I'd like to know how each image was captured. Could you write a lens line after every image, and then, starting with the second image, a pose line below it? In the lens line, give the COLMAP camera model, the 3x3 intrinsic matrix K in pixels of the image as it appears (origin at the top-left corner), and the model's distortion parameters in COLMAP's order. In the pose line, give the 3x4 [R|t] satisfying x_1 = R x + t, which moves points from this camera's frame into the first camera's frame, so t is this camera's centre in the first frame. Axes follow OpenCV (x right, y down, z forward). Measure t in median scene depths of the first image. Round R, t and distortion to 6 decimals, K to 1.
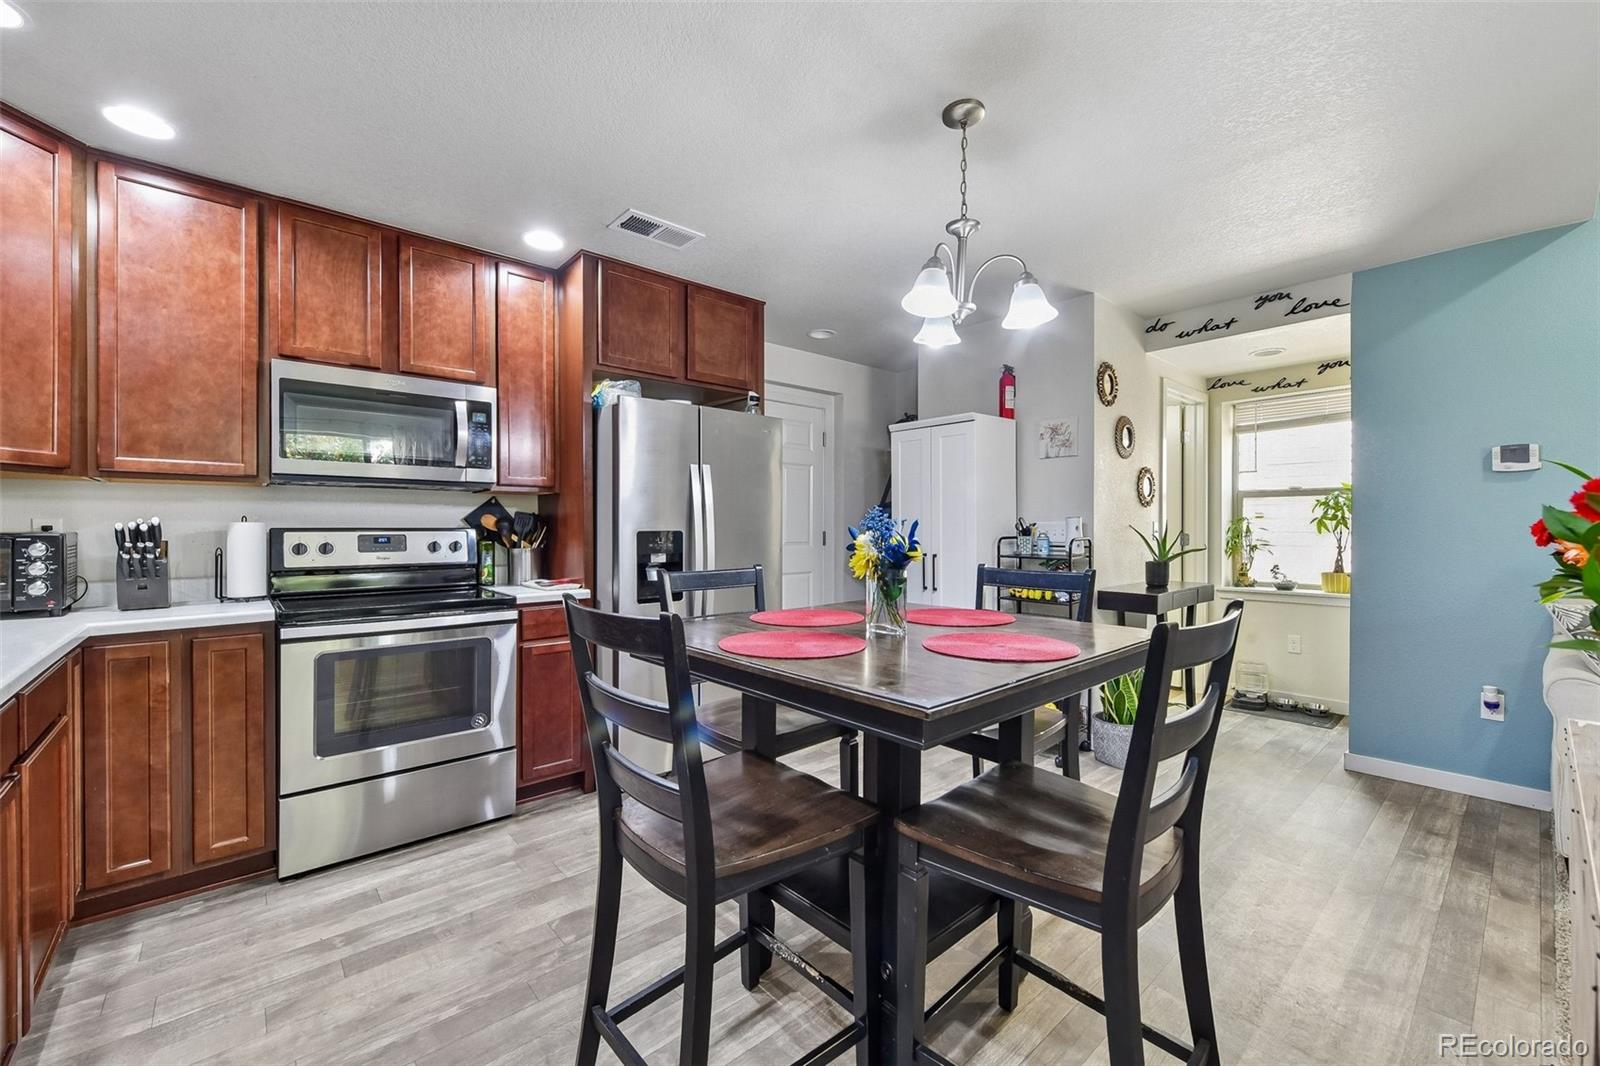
lens RADIAL K [[649.6, 0, 812.6], [0, 649.6, 530.6], [0, 0, 1]] dist [0.004299, -0.001934]
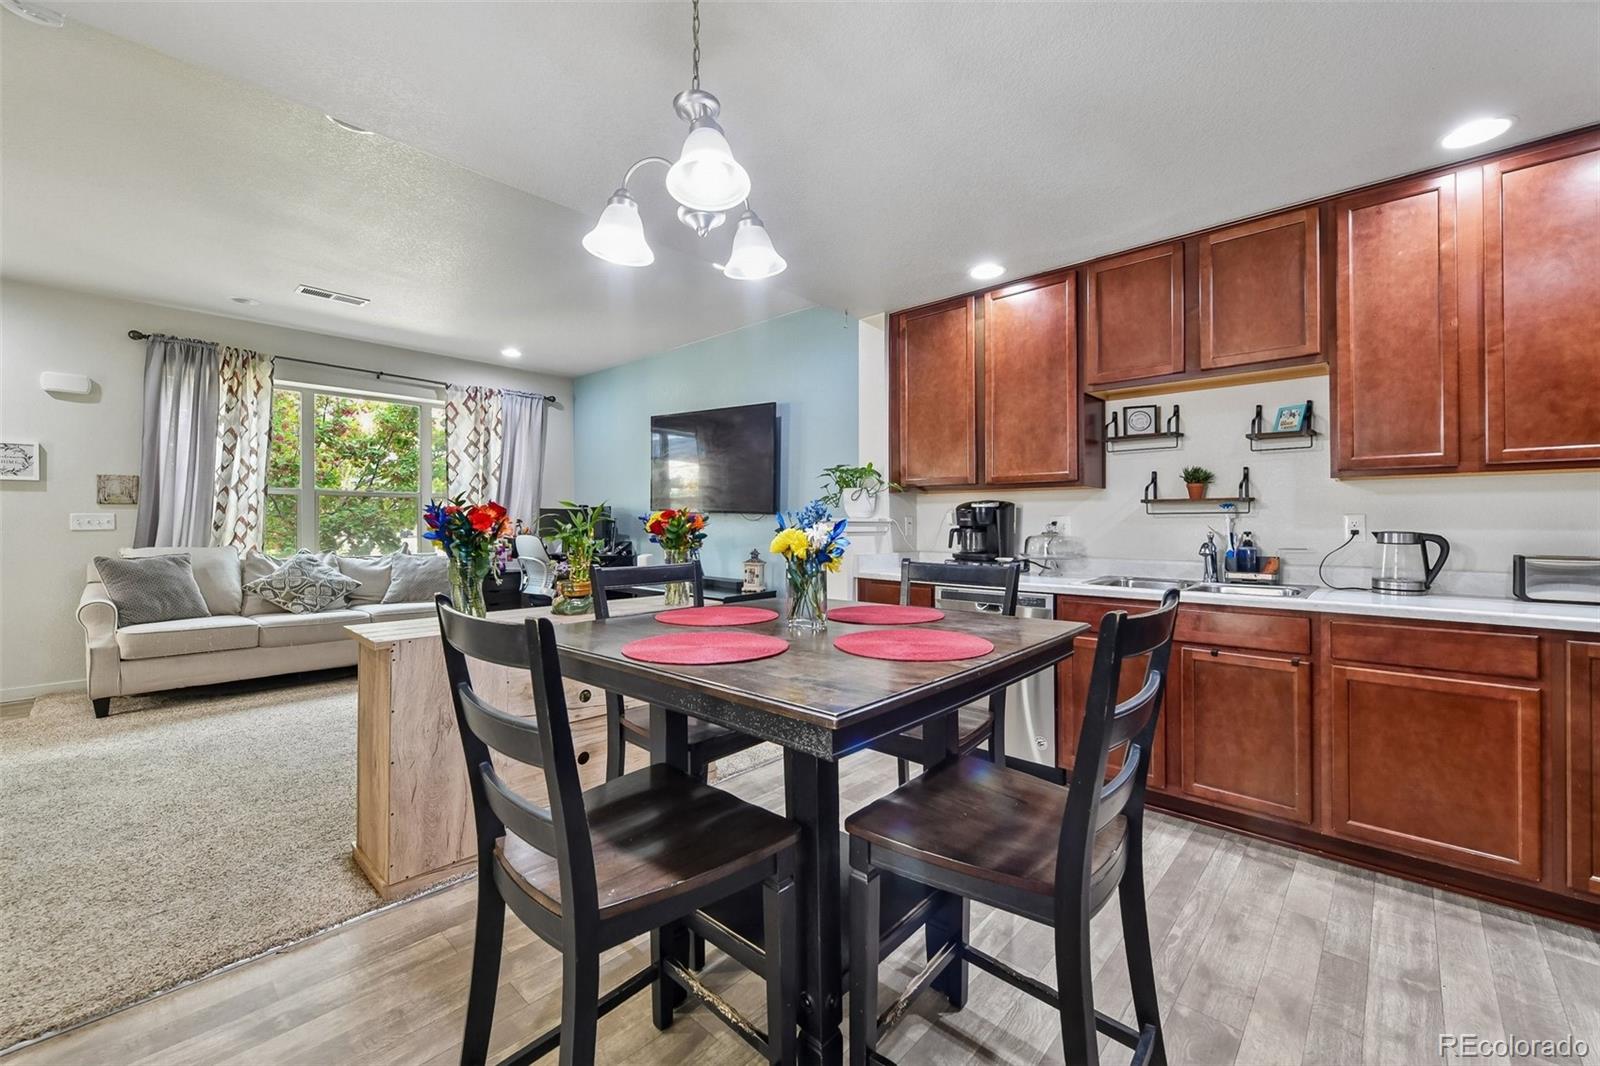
lens RADIAL K [[641.8, 0, 805.0], [0, 641.8, 512.4], [0, 0, 1]] dist [-0.000810, -0.001081]
pose [[-0.995252, -0.001722, -0.097316, 0.137710], [-0.000604, 0.999934, -0.011515, -0.002768], [0.097329, -0.011401, -0.995187, 1.267407]]
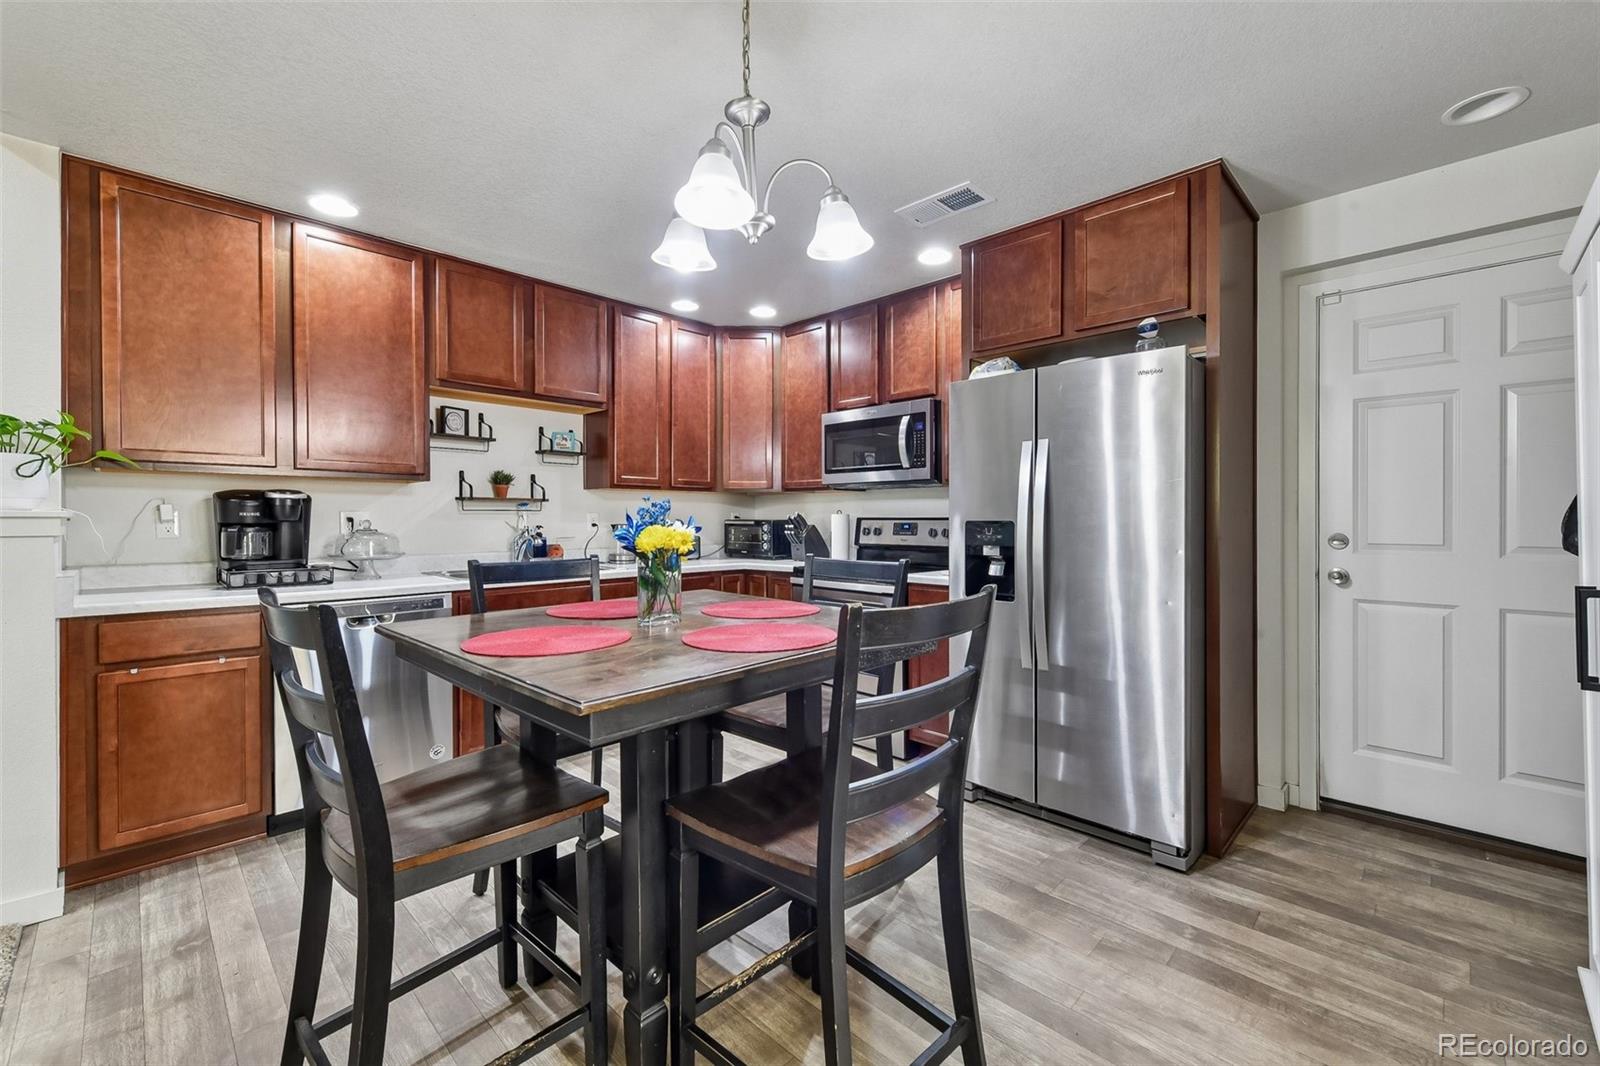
lens RADIAL K [[649.6, 0, 804.2], [0, 649.6, 521.5], [0, 0, 1]] dist [0.004299, -0.001934]
pose [[0.066967, 0.004749, -0.997744, 0.711481], [-0.004837, 0.999978, 0.004435, -0.001157], [0.997743, 0.004529, 0.066988, 0.745889]]
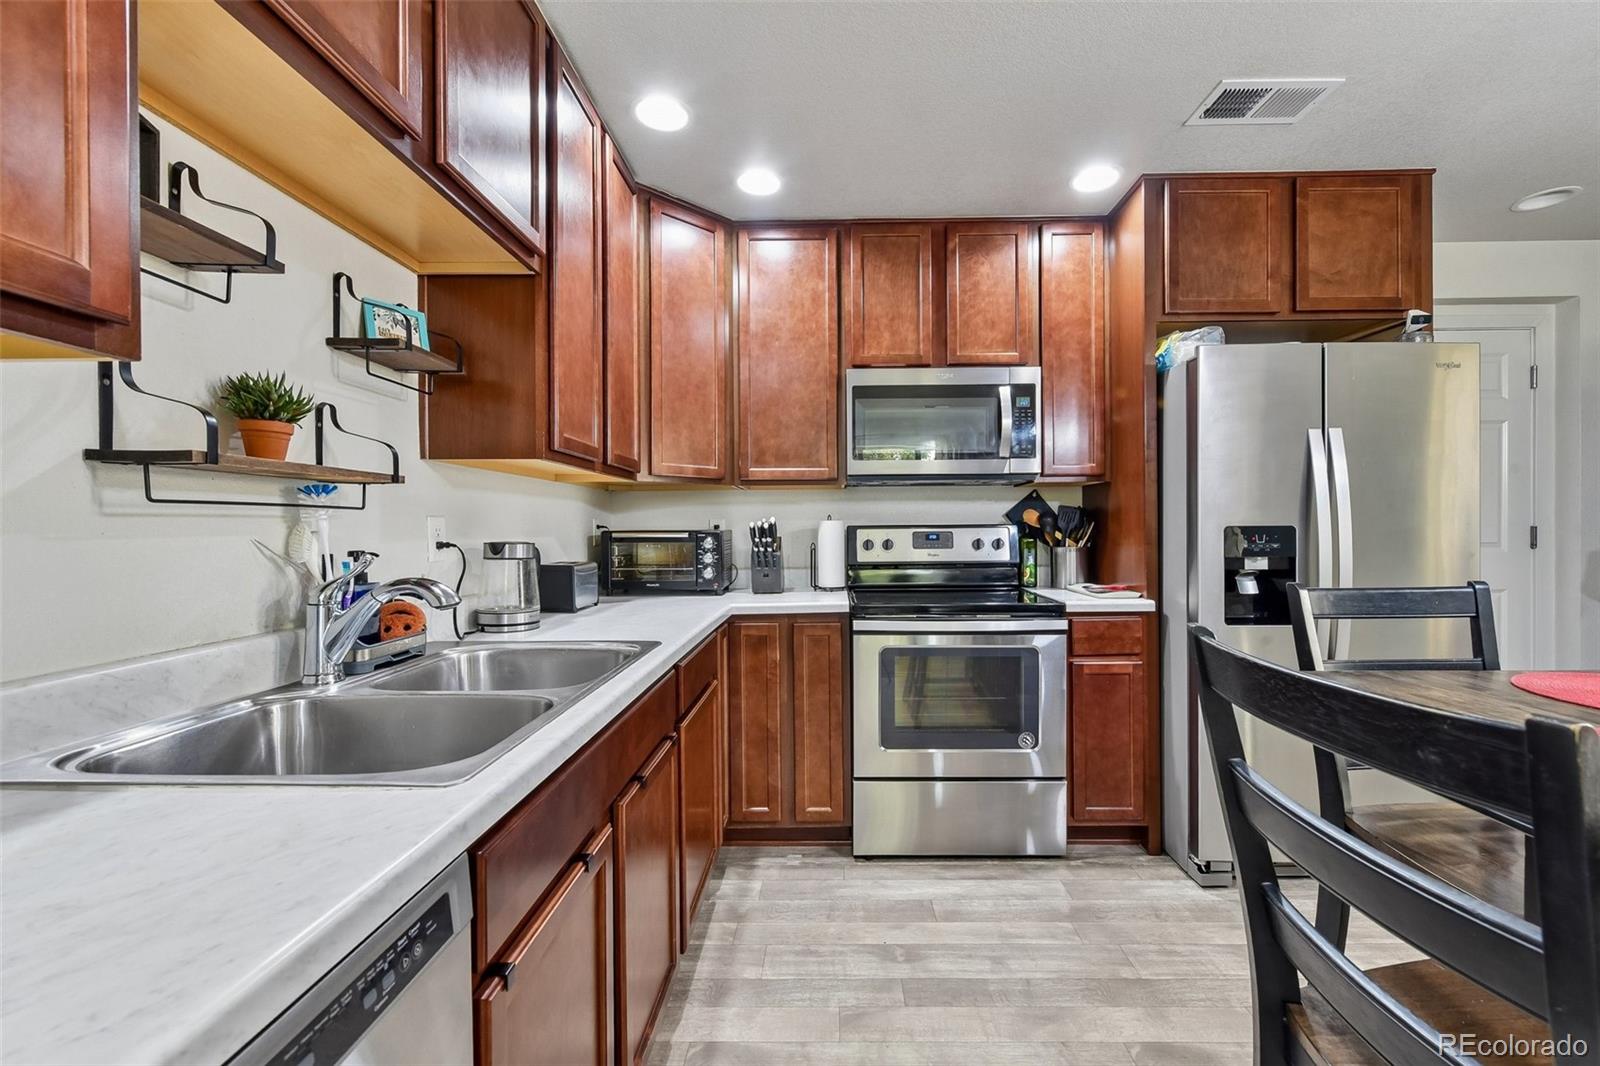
lens RADIAL K [[641.8, 0, 823.9], [0, 641.8, 533.8], [0, 0, 1]] dist [-0.000810, -0.001081]
pose [[0.736277, 0.000469, -0.676680, -0.118990], [0.005055, 0.999968, 0.006193, 0.002866], [0.676662, -0.007980, 0.736251, 0.163080]]
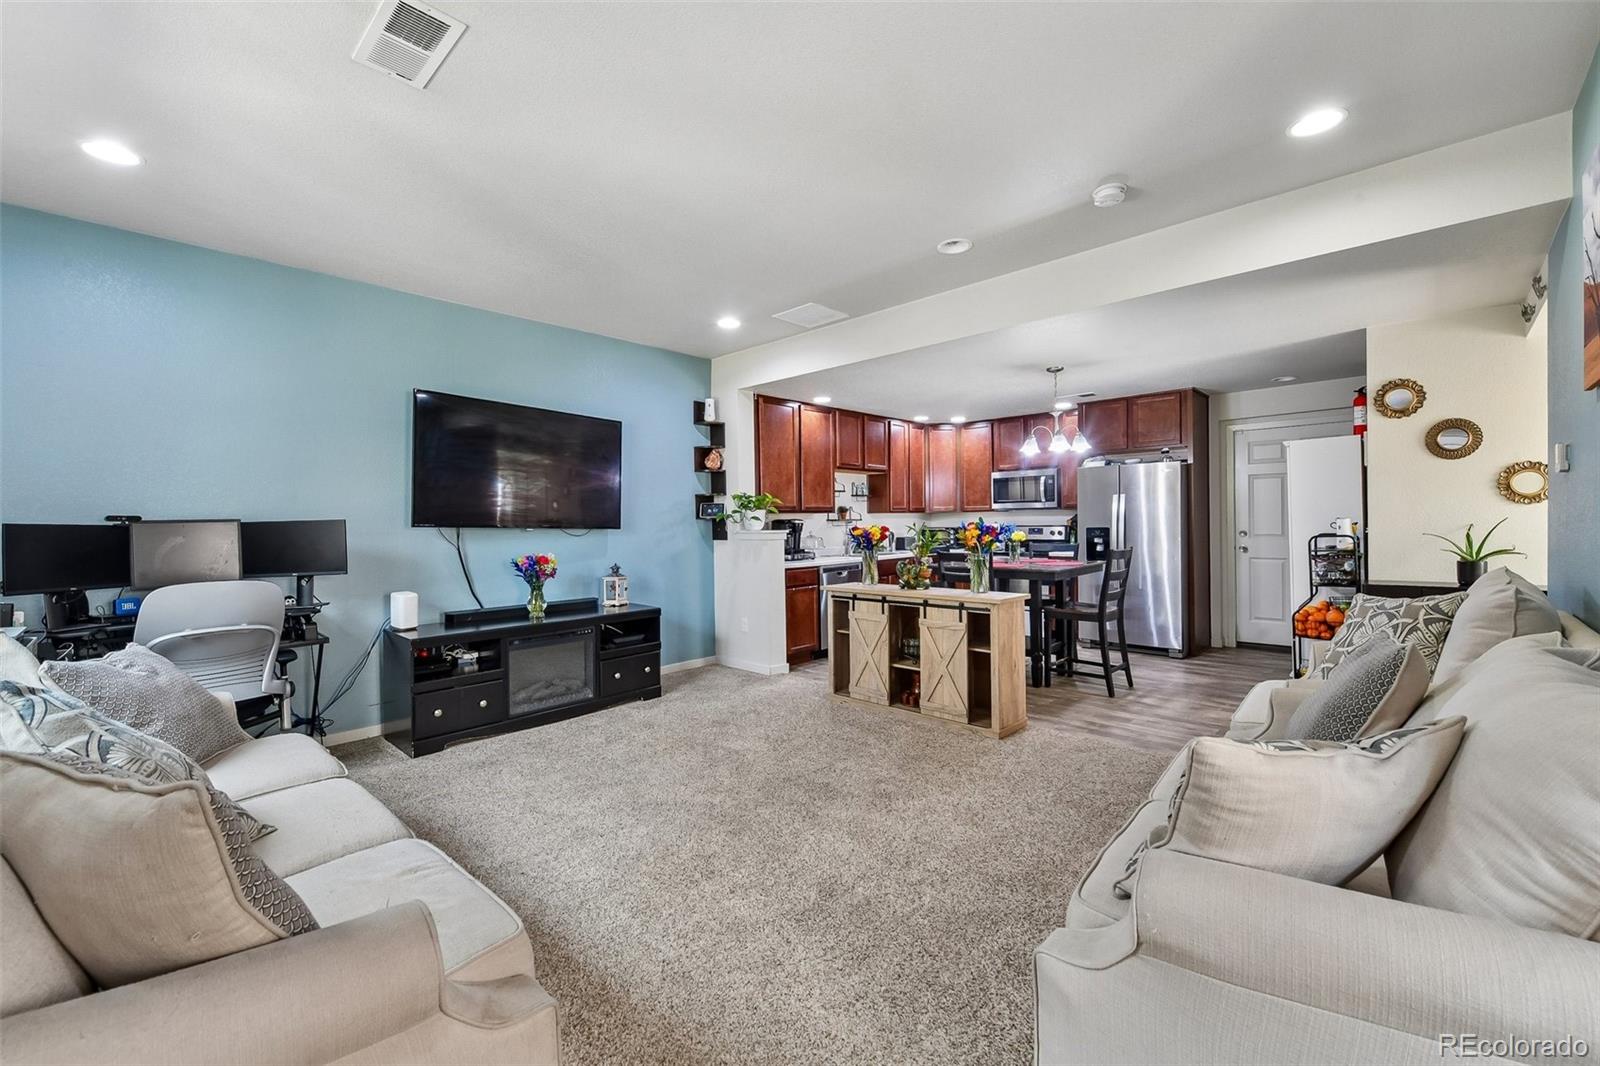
lens RADIAL K [[641.8, 0, 800.9], [0, 641.8, 531.3], [0, 0, 1]] dist [-0.000810, -0.001081]
pose [[0.077969, 0.015737, -0.996832, 1.972992], [0.012540, 0.999781, 0.016764, -0.037789], [0.996877, -0.013807, 0.077755, -0.158043]]
